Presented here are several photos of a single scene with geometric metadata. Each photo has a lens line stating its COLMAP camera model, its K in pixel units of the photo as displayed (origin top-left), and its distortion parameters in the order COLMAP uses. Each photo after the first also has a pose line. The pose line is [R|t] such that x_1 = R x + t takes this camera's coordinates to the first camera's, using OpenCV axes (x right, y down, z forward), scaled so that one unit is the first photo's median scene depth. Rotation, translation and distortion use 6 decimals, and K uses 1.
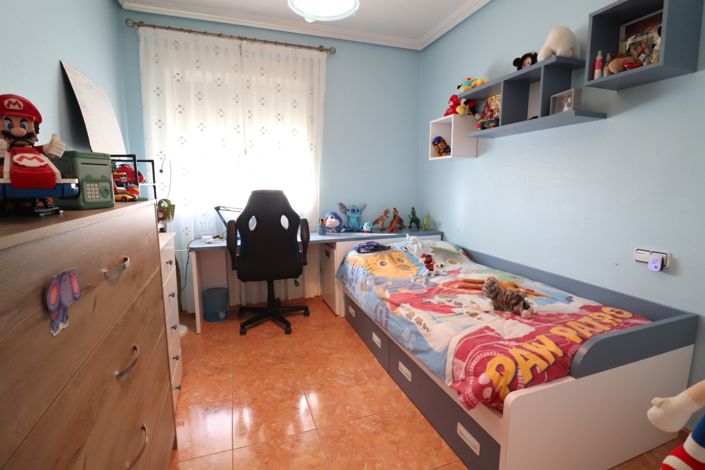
lens RADIAL K [[331.6, 0, 350.9], [0, 331.6, 234.7], [0, 0, 1]] dist [-0.009401, -0.008730]
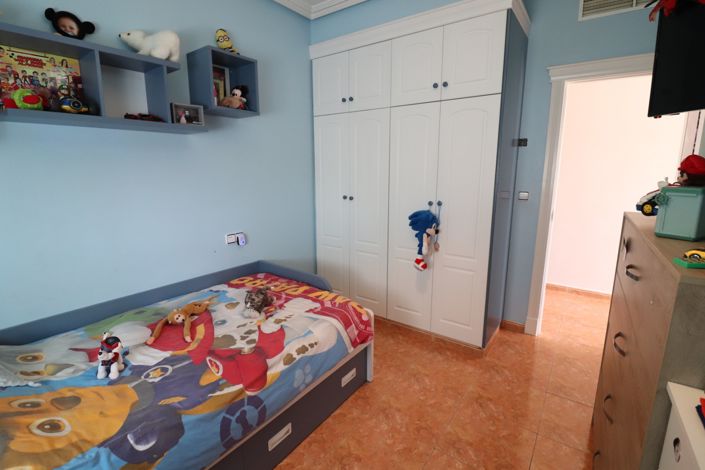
lens RADIAL K [[331.6, 0, 349.8], [0, 331.6, 231.4], [0, 0, 1]] dist [-0.009401, -0.008730]
pose [[-0.571990, -0.151391, 0.806169, -0.560391], [0.127142, 0.954579, 0.269470, -0.283736], [-0.810347, 0.256632, -0.526761, 1.301218]]
